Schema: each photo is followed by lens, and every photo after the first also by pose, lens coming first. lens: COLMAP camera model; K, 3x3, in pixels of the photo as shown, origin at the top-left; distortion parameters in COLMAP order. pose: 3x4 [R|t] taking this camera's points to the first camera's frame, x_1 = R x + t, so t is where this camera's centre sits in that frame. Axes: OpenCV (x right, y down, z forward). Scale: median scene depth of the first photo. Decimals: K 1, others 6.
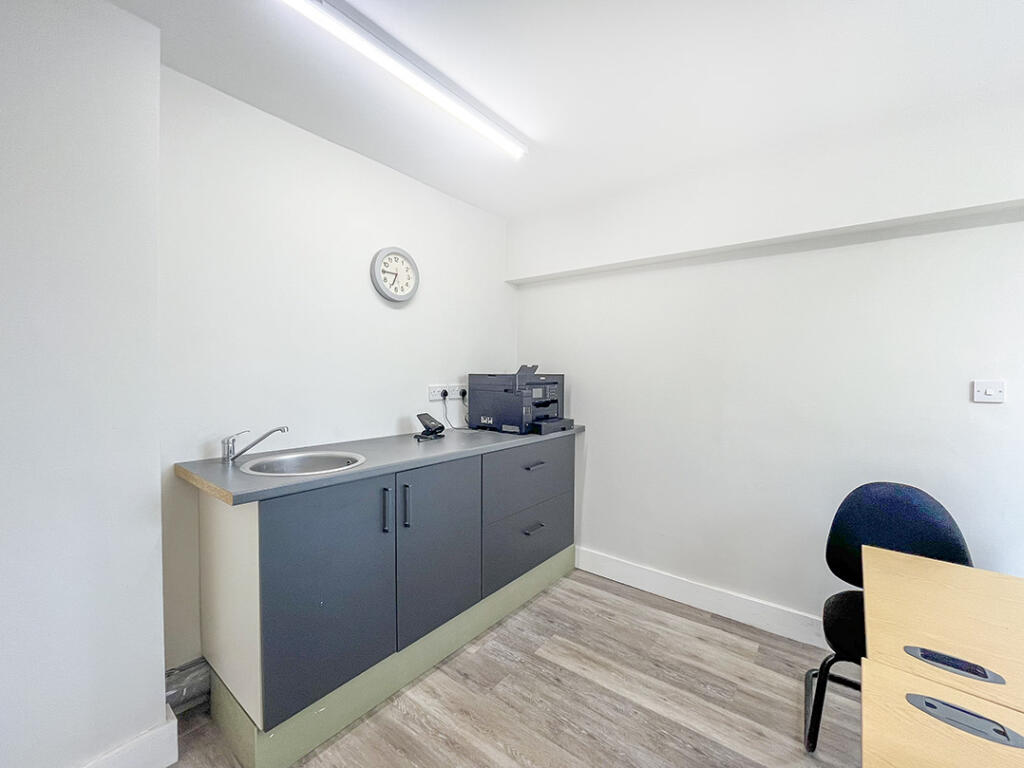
lens RADIAL K [[424.1, 0, 515.7], [0, 424.1, 379.0], [0, 0, 1]] dist [-0.004194, 0.000087]
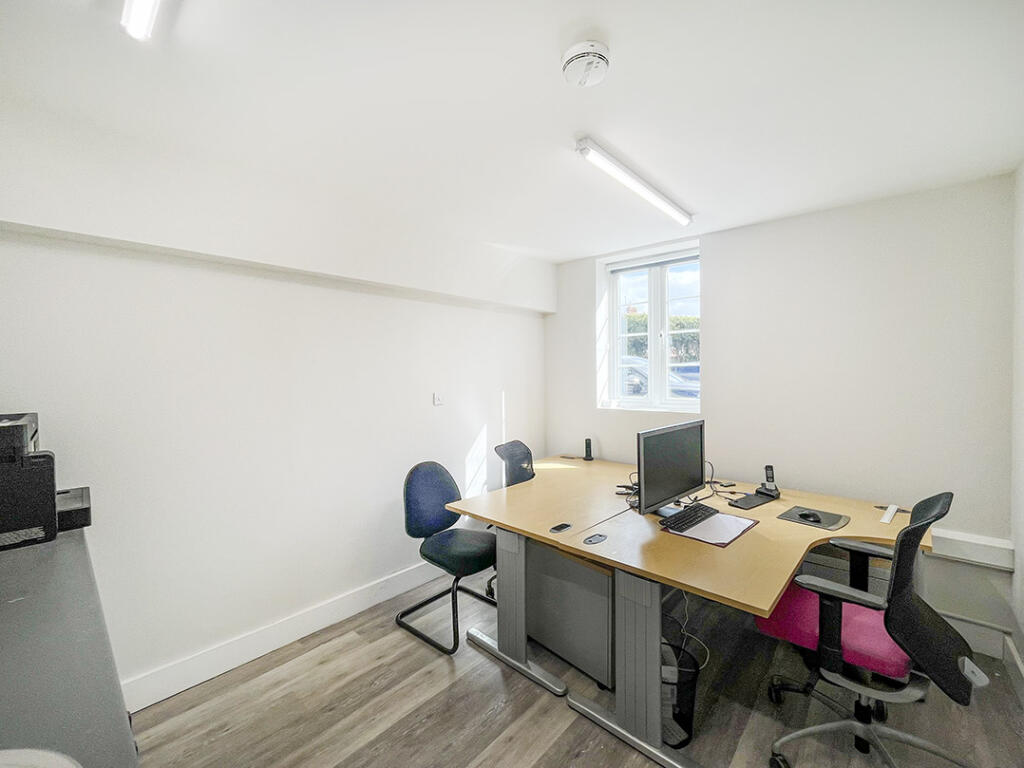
lens RADIAL K [[424.1, 0, 515.7], [0, 424.1, 379.0], [0, 0, 1]] dist [-0.004194, 0.000087]
pose [[0.068907, -0.017951, 0.997462, -0.571516], [0.018055, 0.999697, 0.016744, -0.069528], [-0.997460, 0.016855, 0.069211, 0.518074]]
